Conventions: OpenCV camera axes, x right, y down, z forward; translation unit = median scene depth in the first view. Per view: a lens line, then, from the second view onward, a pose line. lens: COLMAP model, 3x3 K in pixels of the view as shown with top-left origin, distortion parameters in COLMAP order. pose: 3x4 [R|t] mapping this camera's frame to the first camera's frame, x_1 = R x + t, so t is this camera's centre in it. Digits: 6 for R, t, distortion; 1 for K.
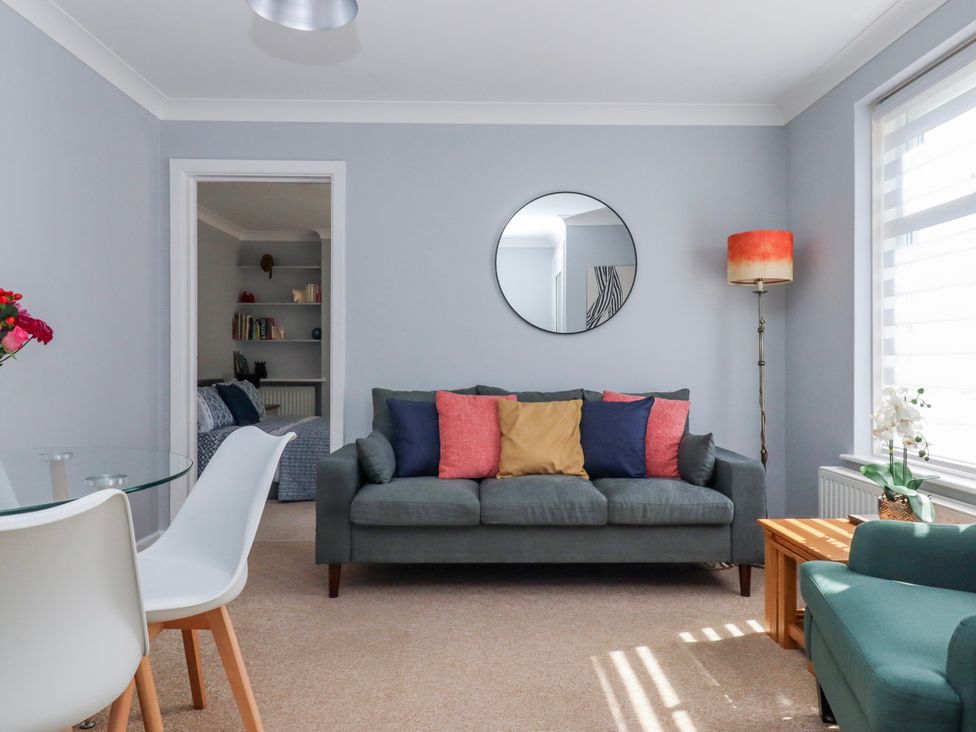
lens RADIAL K [[662.0, 0, 493.7], [0, 662.0, 365.7], [0, 0, 1]] dist [0.003313, -0.001615]
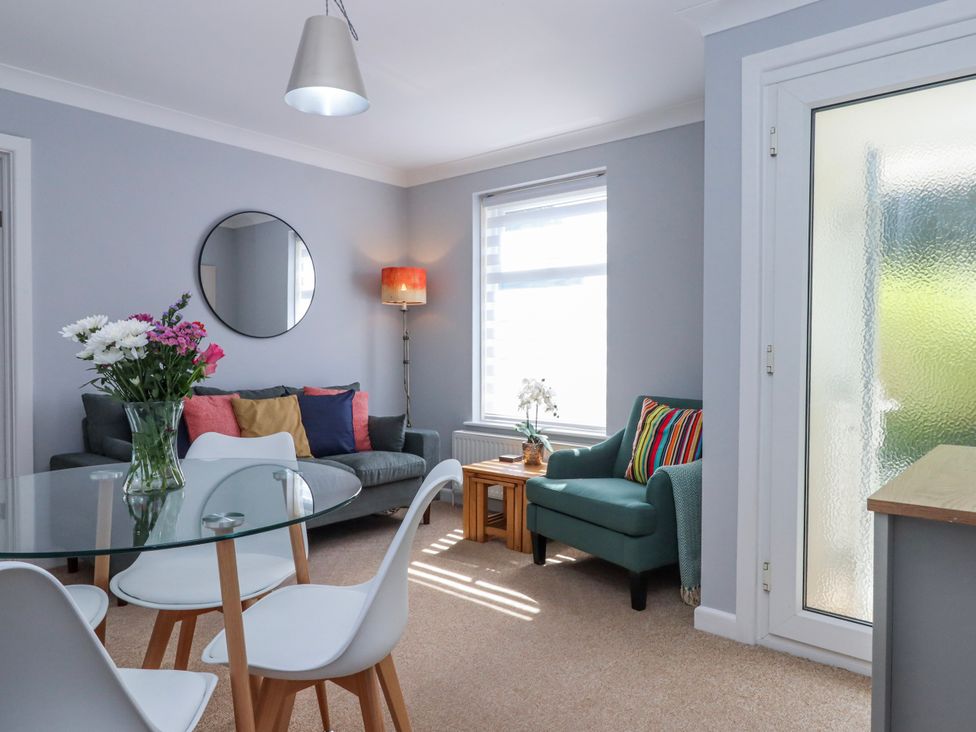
lens RADIAL K [[662.0, 0, 493.7], [0, 662.0, 365.7], [0, 0, 1]] dist [0.003313, -0.001615]
pose [[0.665971, -0.017334, 0.745776, -0.543570], [0.001043, 0.999751, 0.022306, -0.028647], [-0.745977, -0.014077, 0.665823, -0.063696]]
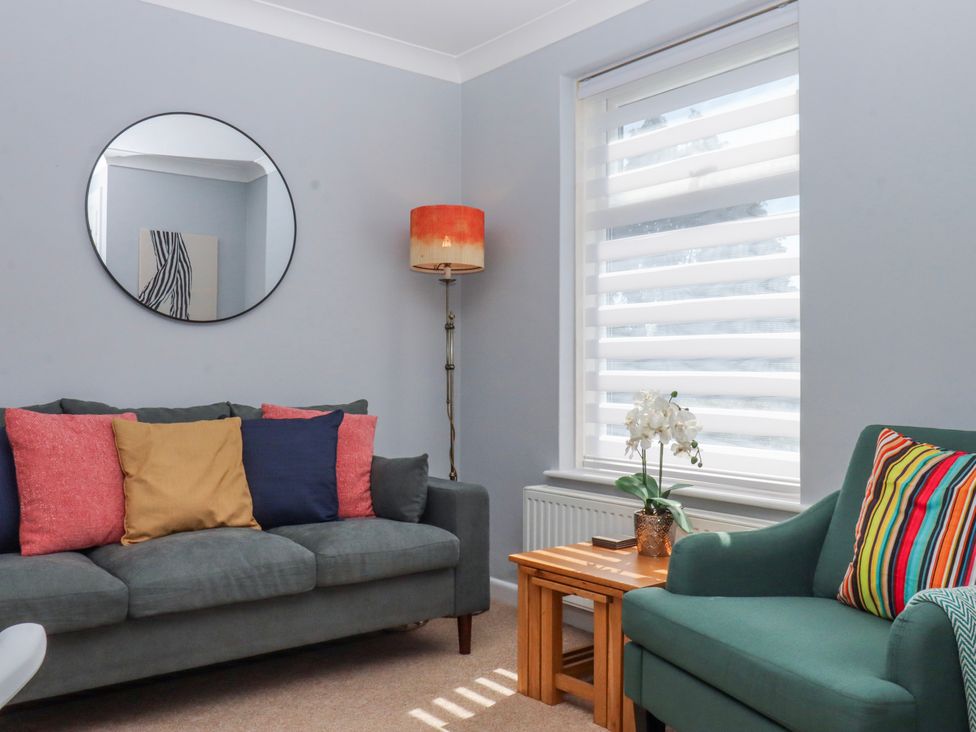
lens RADIAL K [[857.7, 0, 497.4], [0, 857.7, 364.9], [0, 0, 1]] dist [0.011800, -0.000919]
pose [[0.797080, 0.010495, 0.603782, -0.204849], [-0.001599, 0.999882, -0.015269, 0.010314], [-0.603871, 0.011206, 0.797003, 0.124348]]
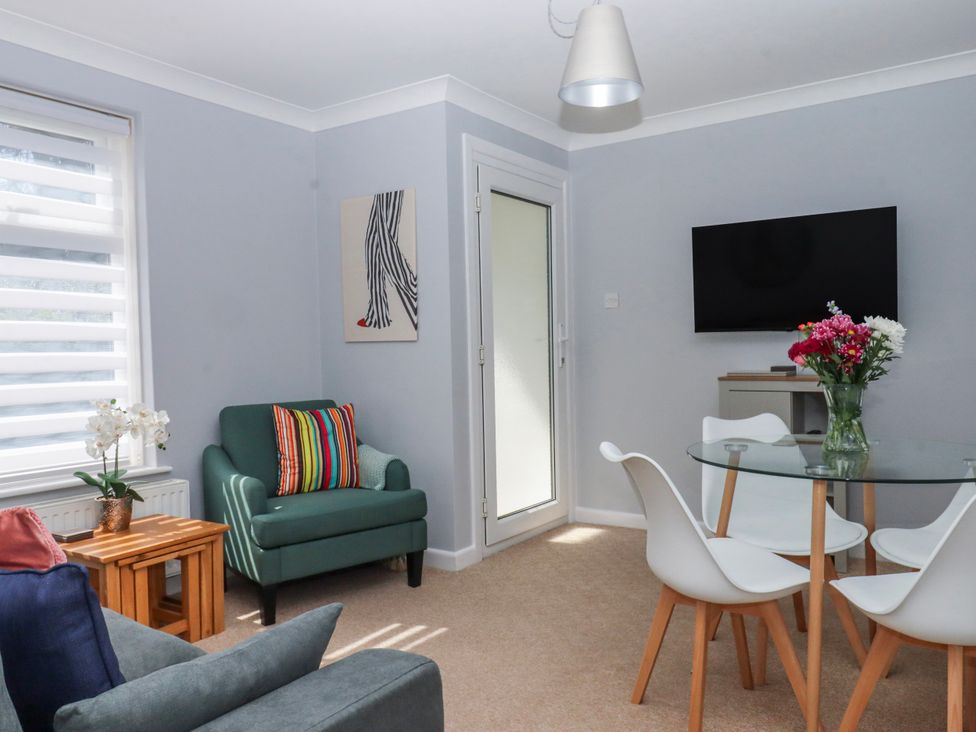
lens RADIAL K [[747.3, 0, 510.1], [0, 747.3, 364.9], [0, 0, 1]] dist [-0.000528, -0.001616]
pose [[-0.821601, 0.001793, 0.570060, -0.499333], [0.023450, 0.999255, 0.030654, -0.037192], [-0.569581, 0.038553, -0.821031, 1.185406]]
